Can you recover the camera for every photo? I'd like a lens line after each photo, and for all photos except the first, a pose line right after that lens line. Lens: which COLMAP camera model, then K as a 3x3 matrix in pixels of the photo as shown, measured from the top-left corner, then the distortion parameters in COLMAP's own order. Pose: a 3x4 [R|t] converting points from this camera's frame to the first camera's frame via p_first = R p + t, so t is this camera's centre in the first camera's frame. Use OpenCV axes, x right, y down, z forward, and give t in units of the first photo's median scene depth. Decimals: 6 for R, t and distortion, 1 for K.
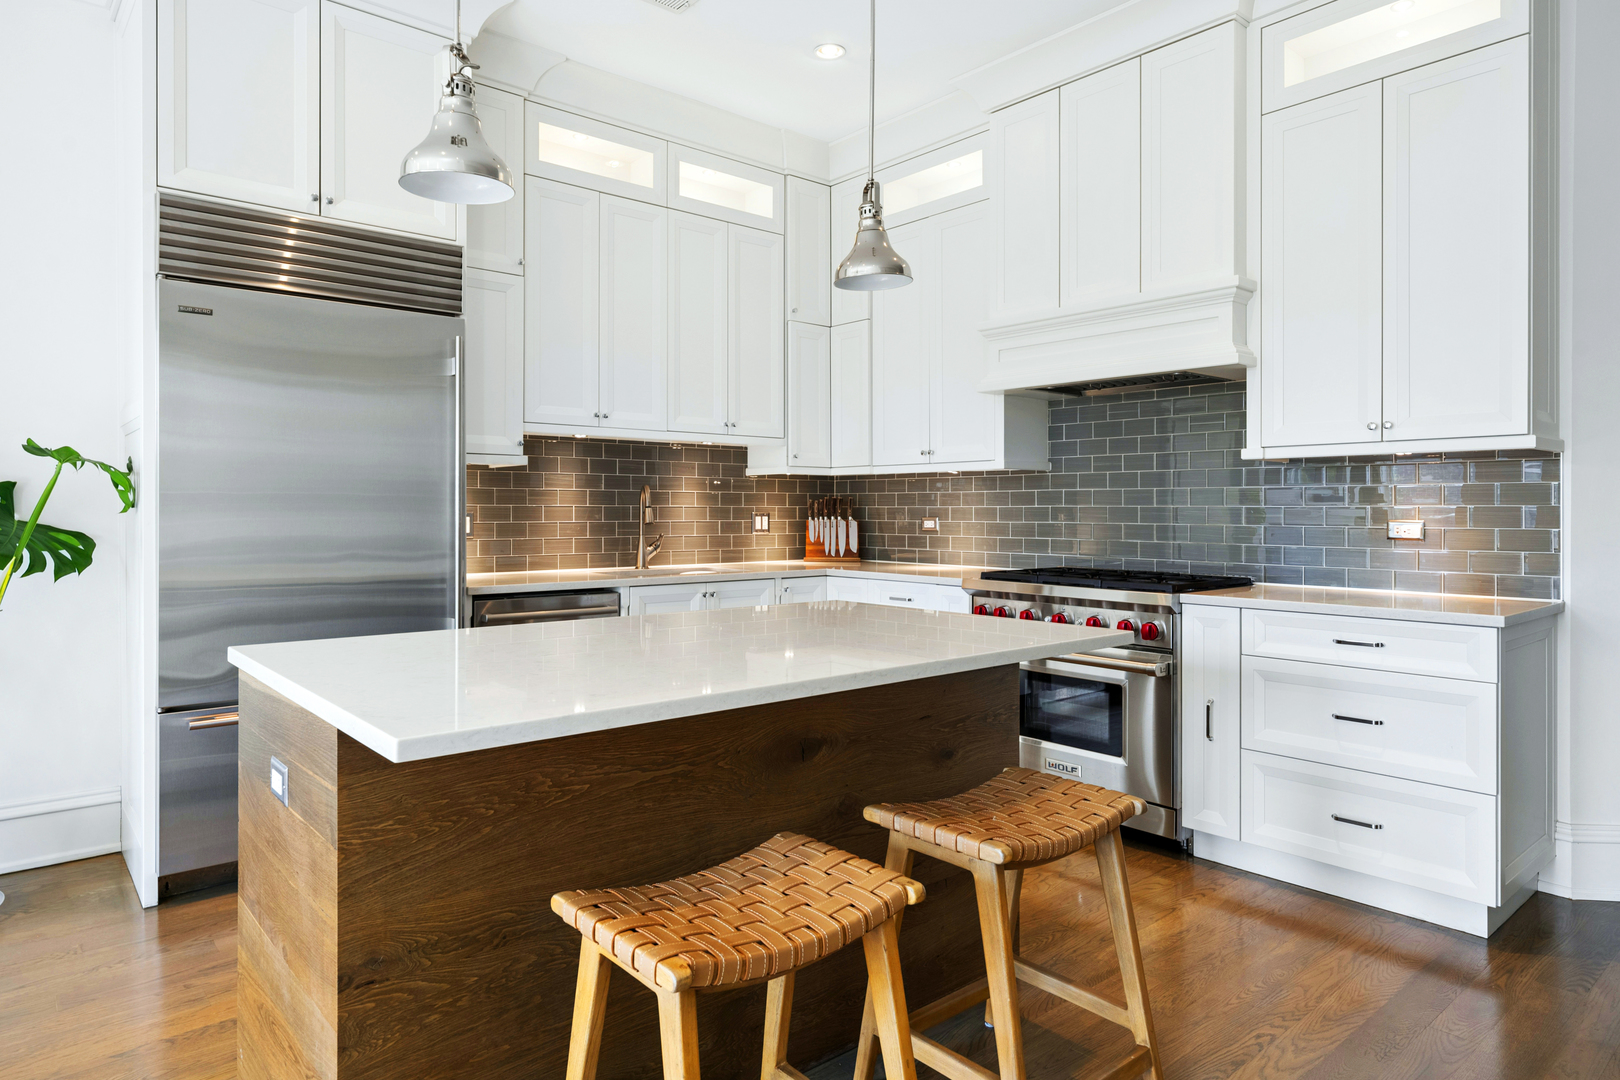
lens RADIAL K [[960.3, 0, 810.3], [0, 960.3, 513.3], [0, 0, 1]] dist [-0.000125, 0.002997]
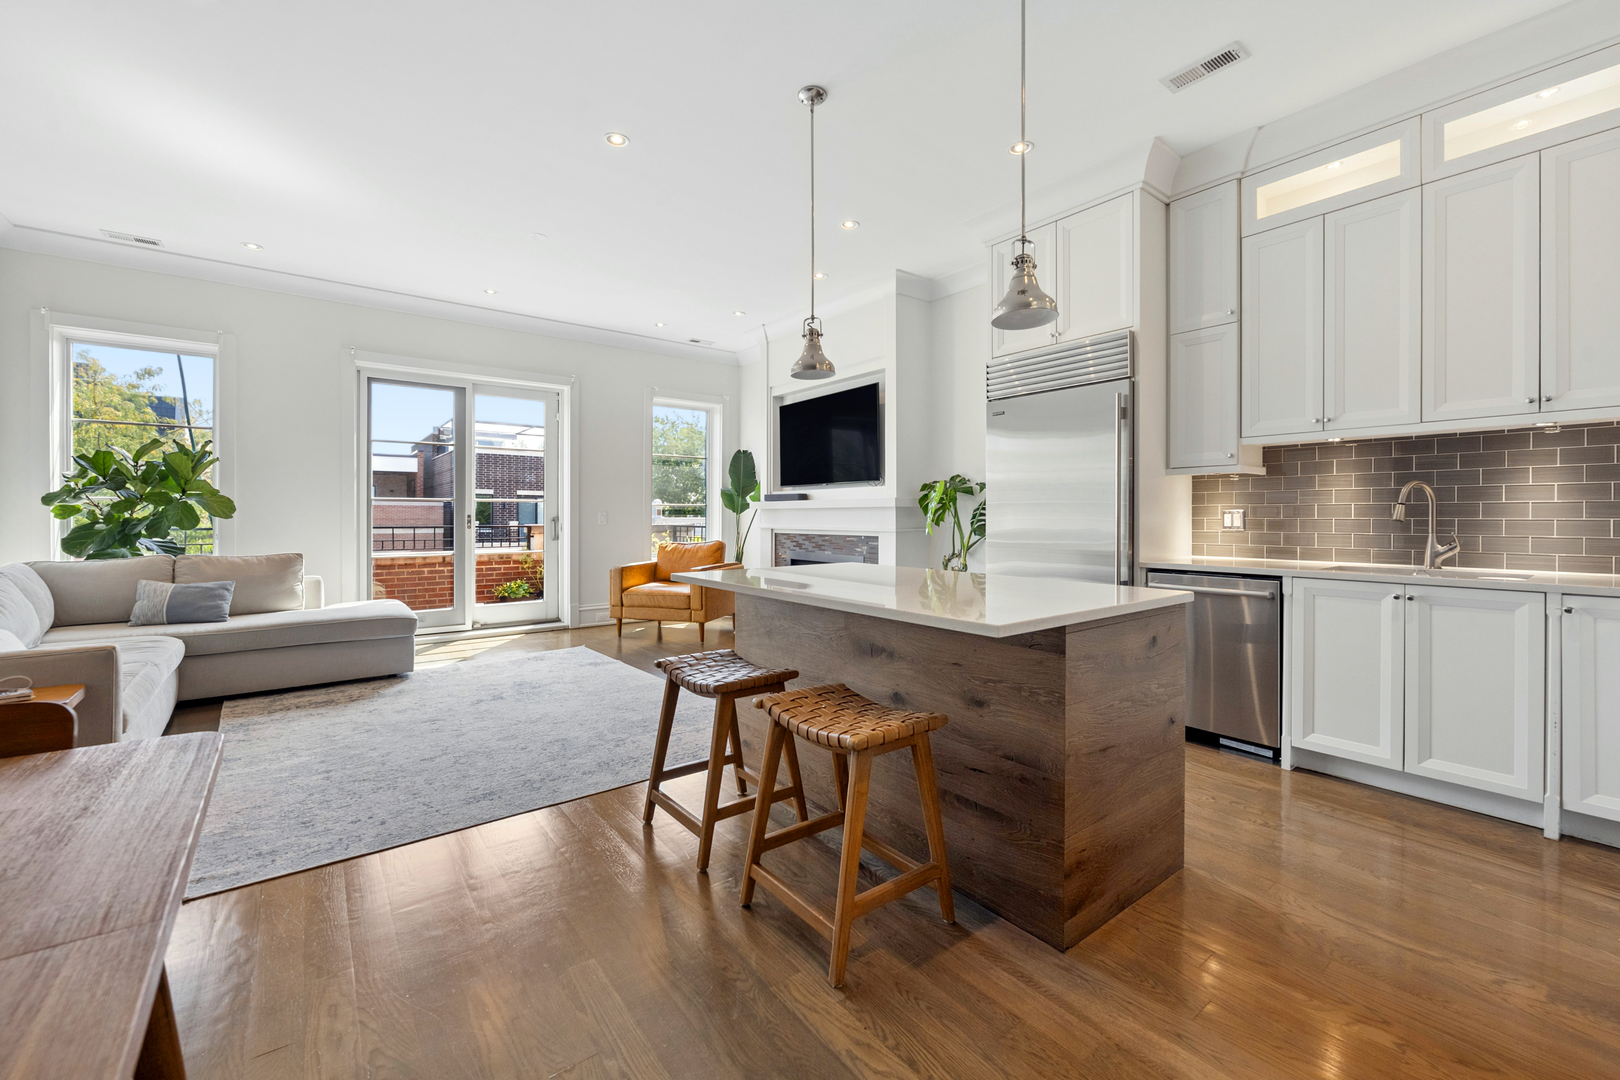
lens RADIAL K [[660.4, 0, 804.5], [0, 660.4, 518.0], [0, 0, 1]] dist [-0.007376, 0.001881]
pose [[-0.054019, 0.003557, -0.998534, 0.512034], [-0.001008, 0.999993, 0.003617, 0.005897], [0.998539, 0.001202, -0.054015, 0.420111]]
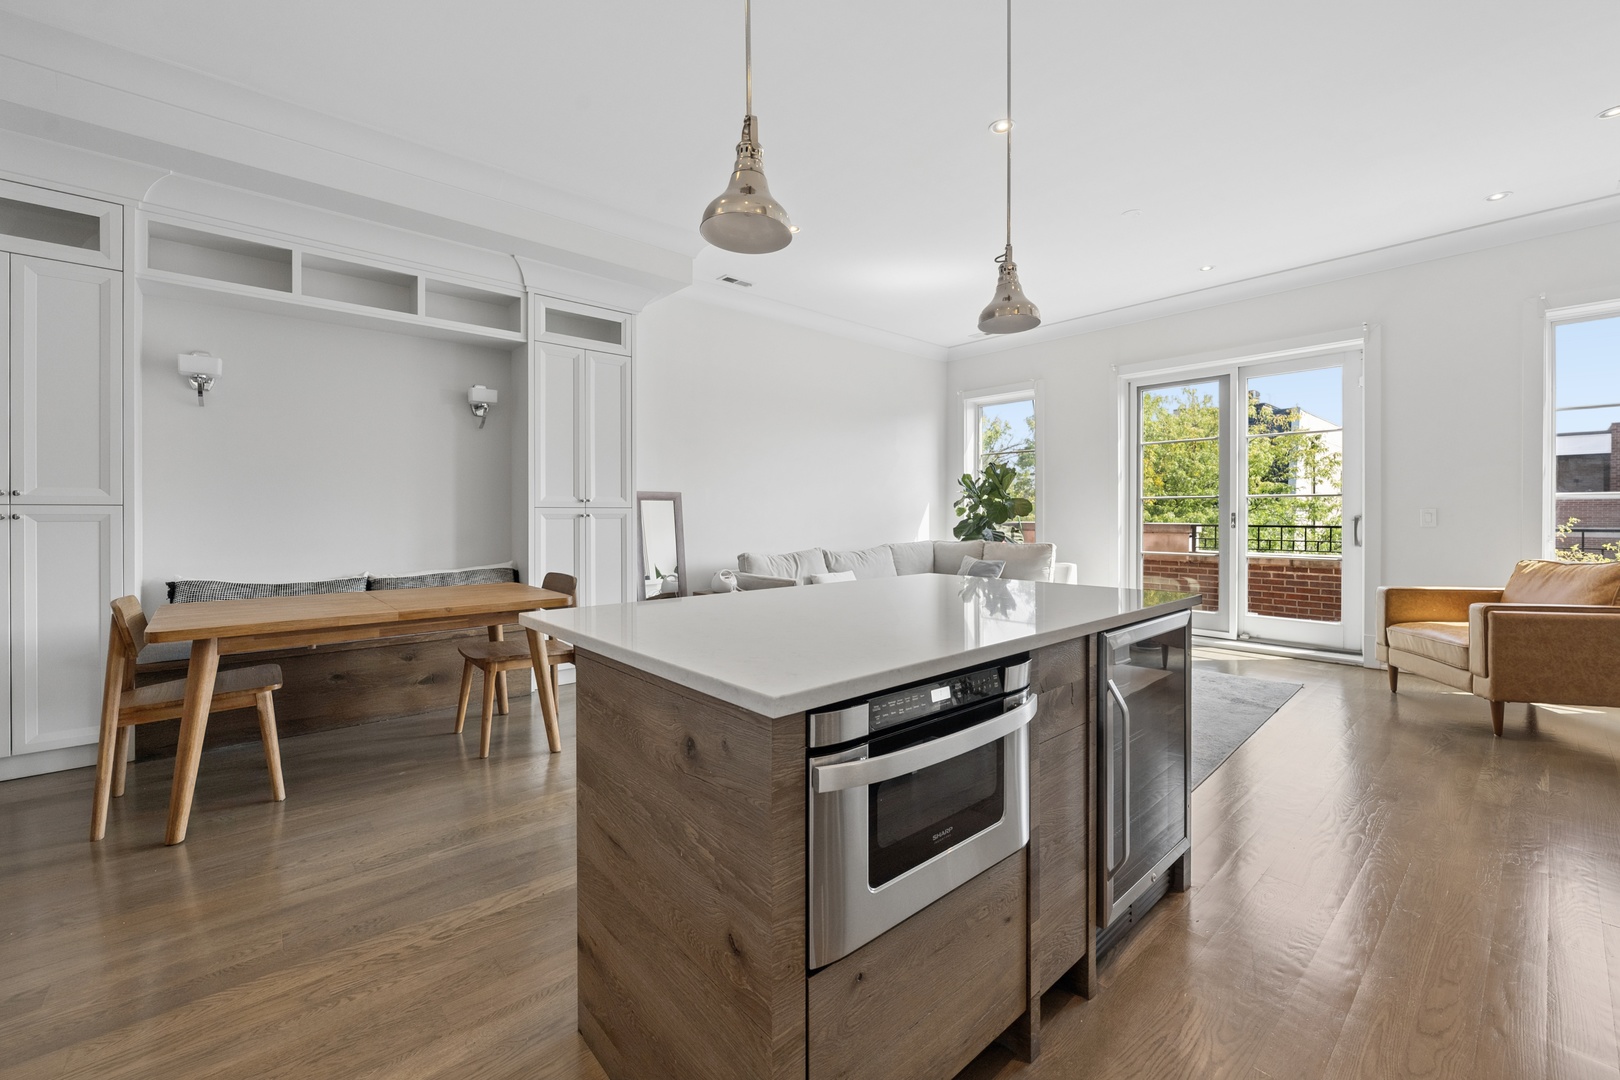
lens RADIAL K [[660.4, 0, 800.8], [0, 660.4, 521.3], [0, 0, 1]] dist [-0.007376, 0.001881]
pose [[-0.999863, 0.002063, -0.016432, 0.020454], [0.001903, 0.999951, 0.009707, 0.006911], [0.016452, 0.009674, -0.999818, 0.883555]]
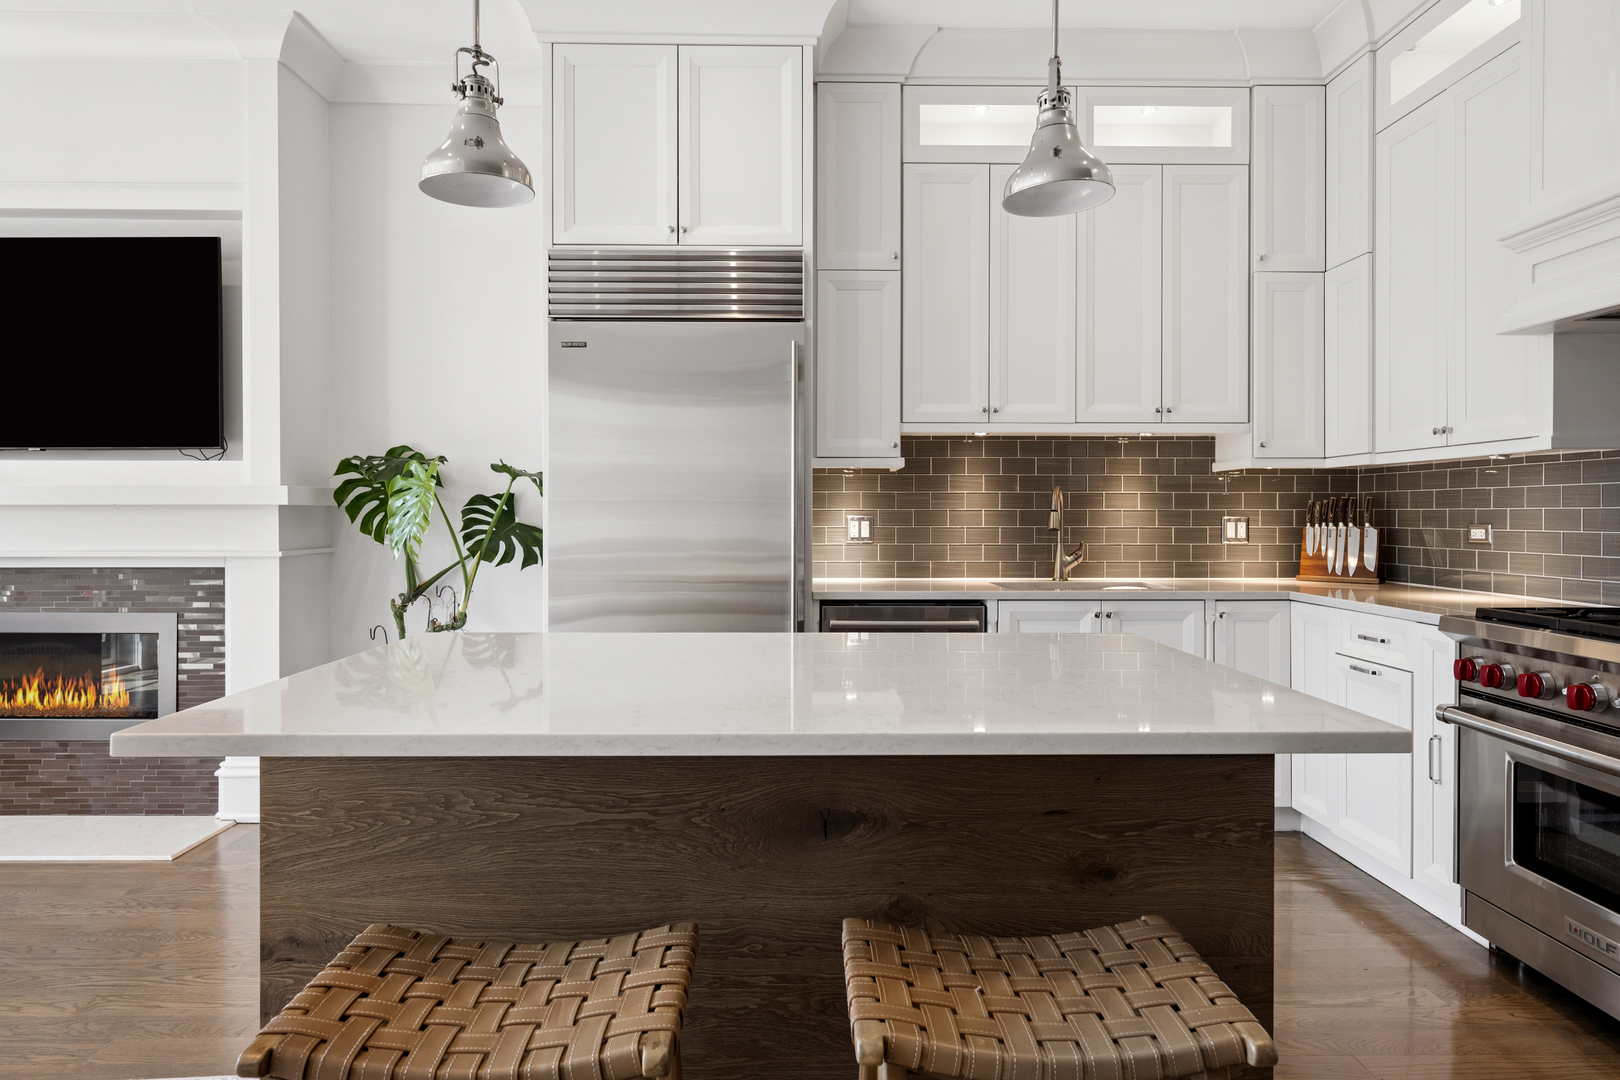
lens RADIAL K [[960.3, 0, 807.1], [0, 960.3, 523.6], [0, 0, 1]] dist [-0.000125, 0.002997]
pose [[0.771560, 0.004397, -0.636142, 0.209073], [-0.001249, 0.999985, 0.005397, 0.000800], [0.636156, -0.003369, 0.771553, 0.173440]]
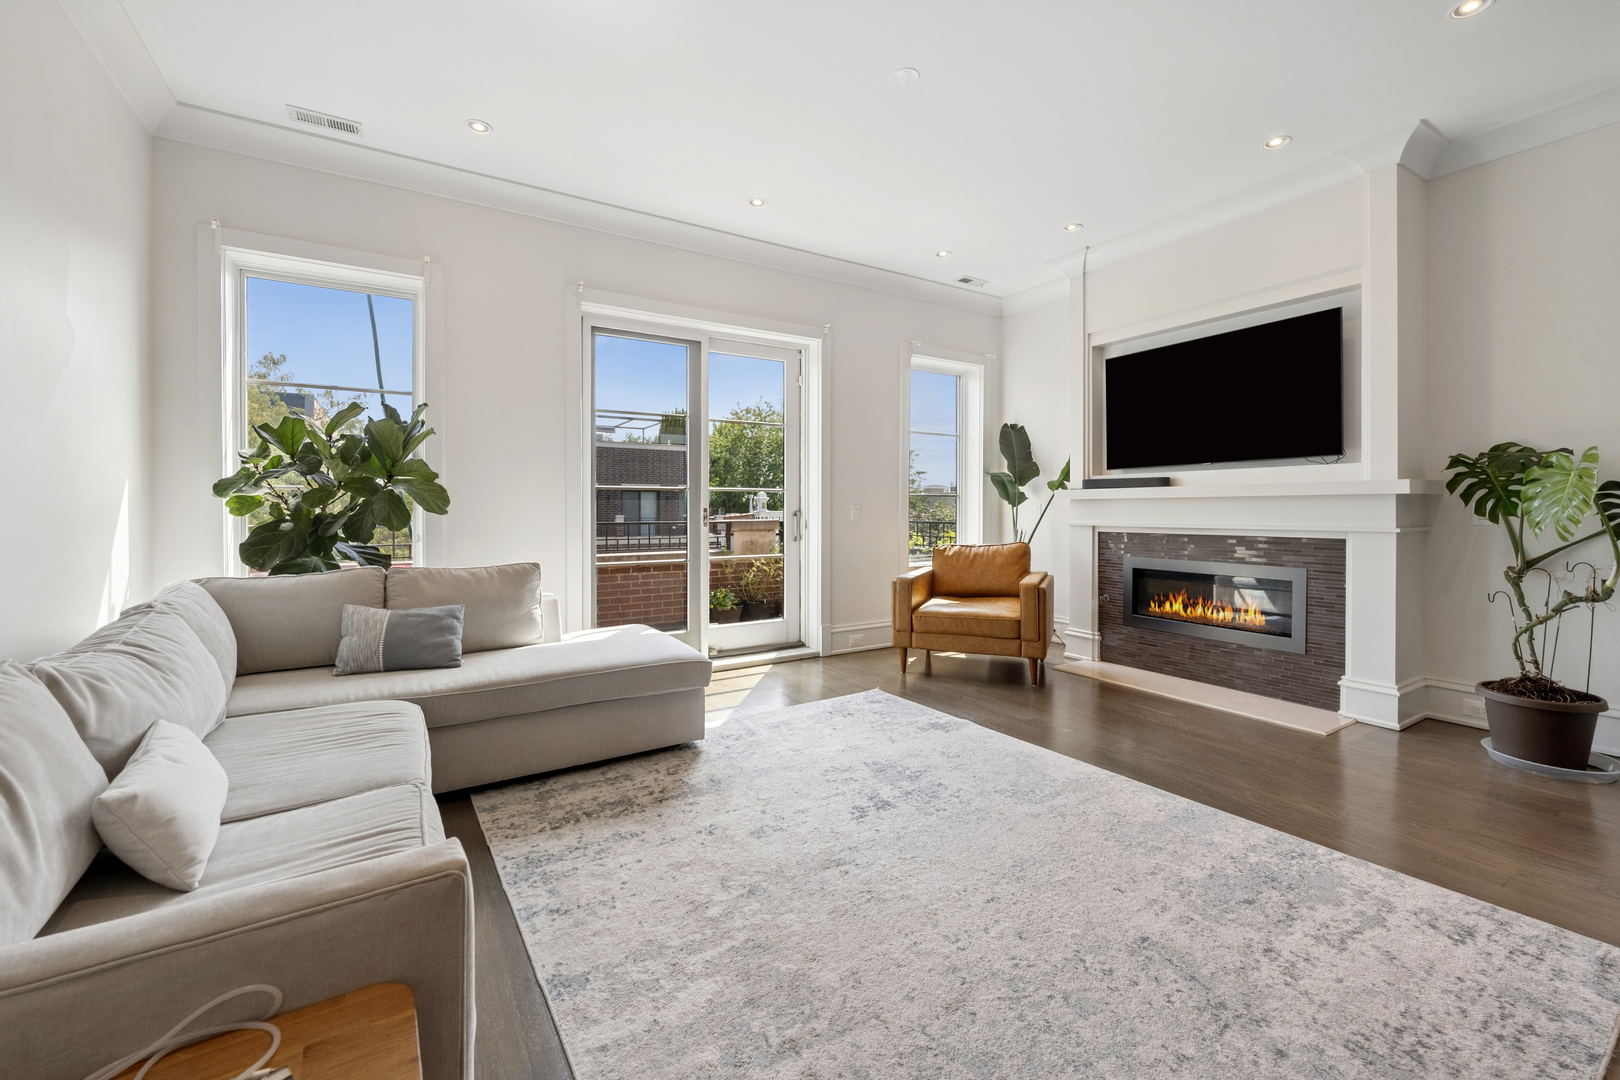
lens RADIAL K [[660.4, 0, 801.5], [0, 660.4, 512.2], [0, 0, 1]] dist [-0.007376, 0.001881]
pose [[-0.158026, 0.005242, -0.987421, 0.191698], [0.001809, 0.999986, 0.005019, 0.006085], [0.987433, -0.000993, -0.158034, -0.034296]]
